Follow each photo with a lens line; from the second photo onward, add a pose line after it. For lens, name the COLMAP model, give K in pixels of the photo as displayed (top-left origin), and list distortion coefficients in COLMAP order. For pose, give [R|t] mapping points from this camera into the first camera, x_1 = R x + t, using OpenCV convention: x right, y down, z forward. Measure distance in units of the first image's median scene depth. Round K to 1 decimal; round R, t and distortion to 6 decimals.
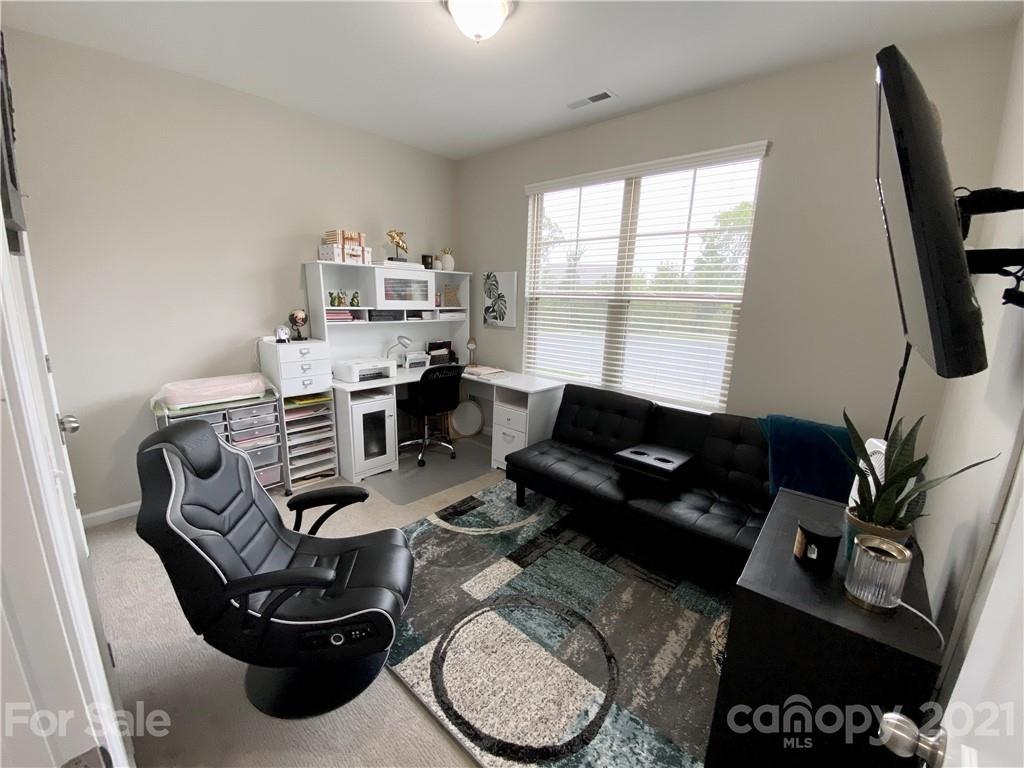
lens RADIAL K [[419.8, 0, 501.6], [0, 419.8, 387.5], [0, 0, 1]] dist [0.029234, -0.002455]
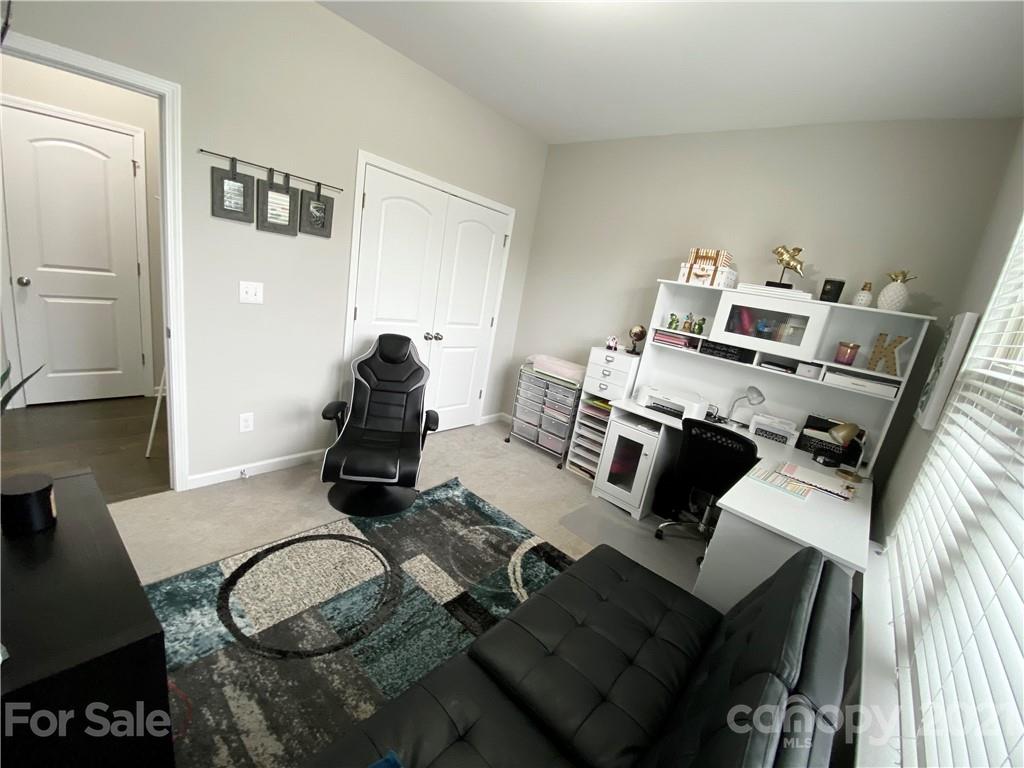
lens RADIAL K [[419.8, 0, 505.1], [0, 419.8, 381.6], [0, 0, 1]] dist [0.029234, -0.002455]
pose [[0.023863, 0.227460, -0.973495, 0.653561], [-0.374723, 0.904813, 0.202226, -0.164199], [0.926829, 0.359966, 0.106826, 0.720759]]
